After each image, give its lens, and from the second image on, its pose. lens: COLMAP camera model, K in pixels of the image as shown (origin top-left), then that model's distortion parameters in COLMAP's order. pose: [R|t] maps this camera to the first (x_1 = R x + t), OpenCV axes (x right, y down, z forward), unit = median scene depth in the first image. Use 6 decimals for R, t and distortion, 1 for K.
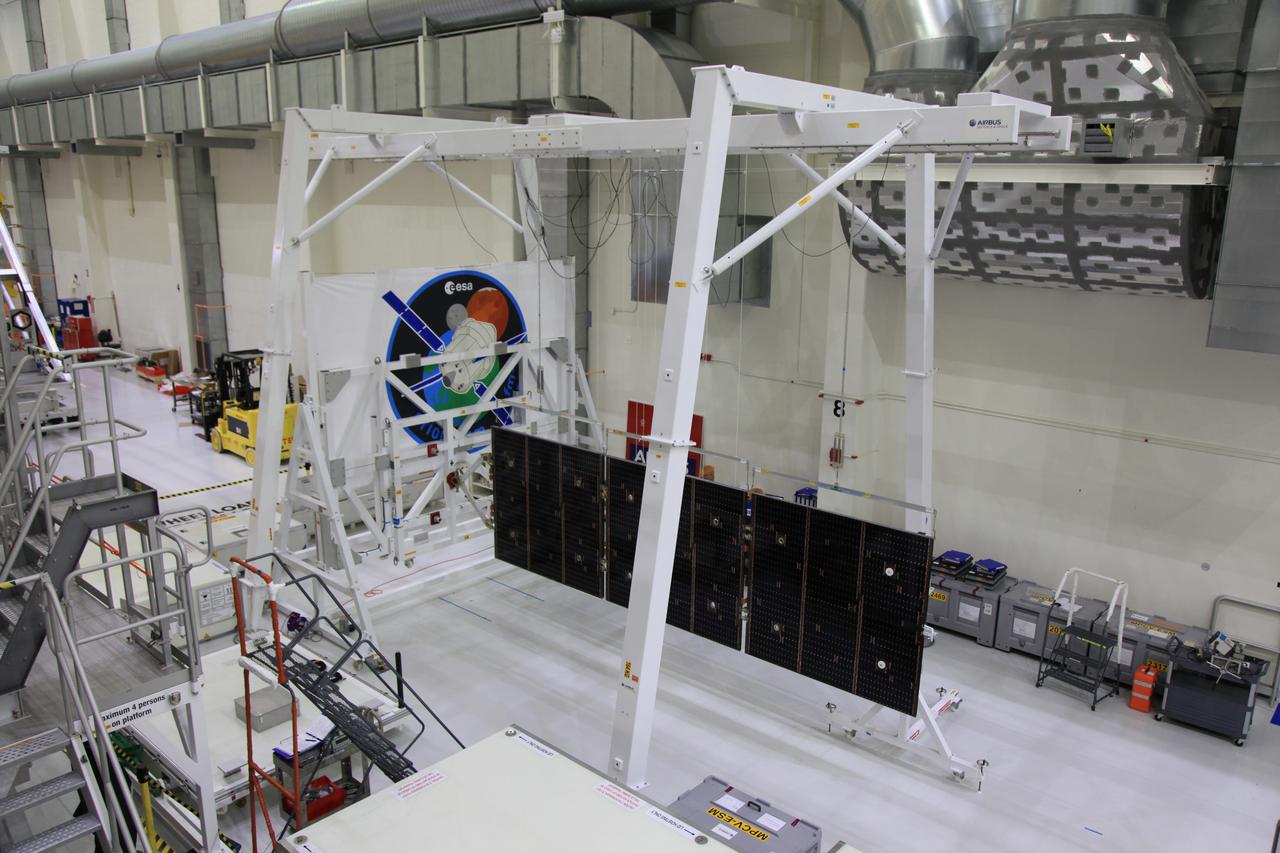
lens RADIAL K [[963.8, 0, 640.0], [0, 963.8, 426.5], [0, 0, 1]] dist [-0.047181, 0.005077]
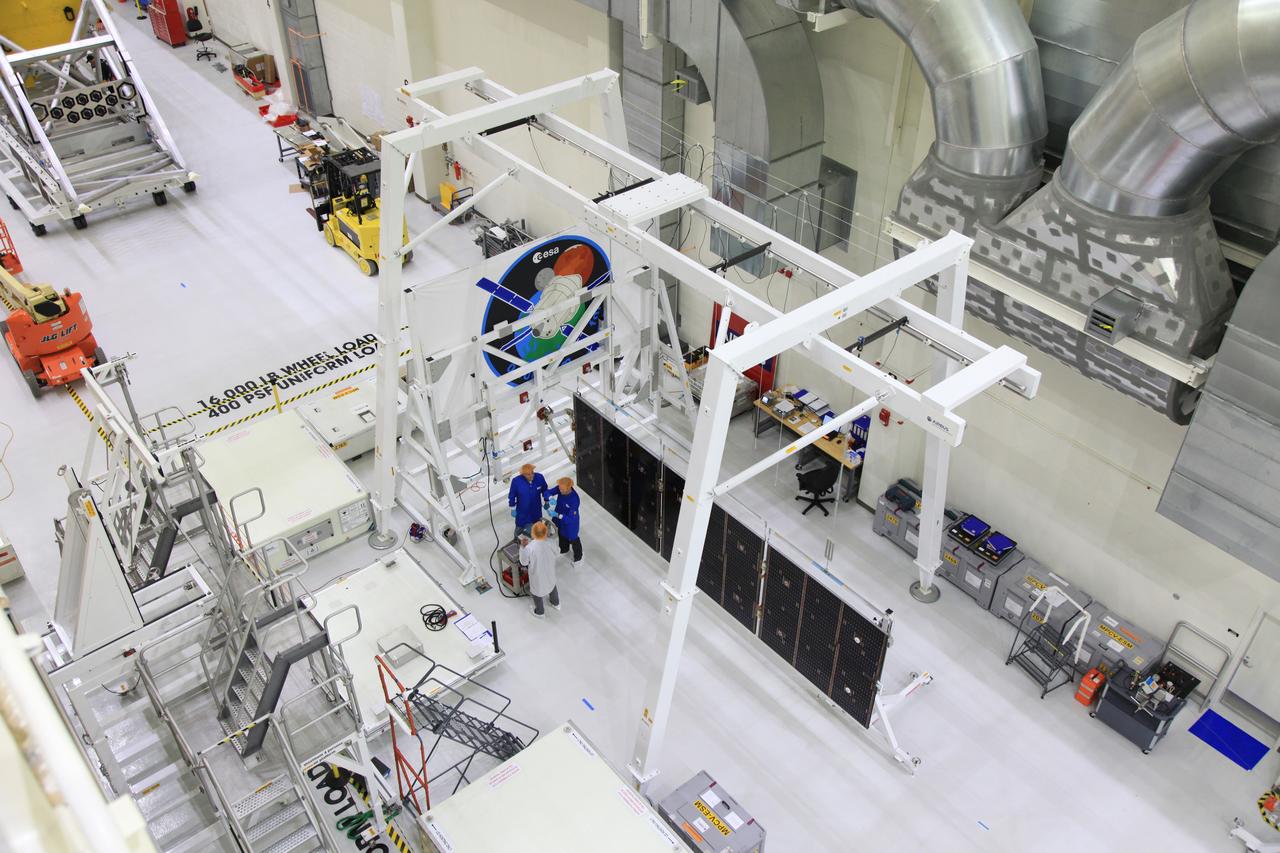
lens RADIAL K [[1116.2, 0, 640.0], [0, 1116.2, 426.5], [0, 0, 1]] dist [-0.005571, -0.004142]
pose [[0.988774, 0.086542, -0.121803, 0.114037], [-0.028666, 0.909915, 0.413803, -0.652295], [0.146642, -0.405666, 0.902181, -0.260247]]
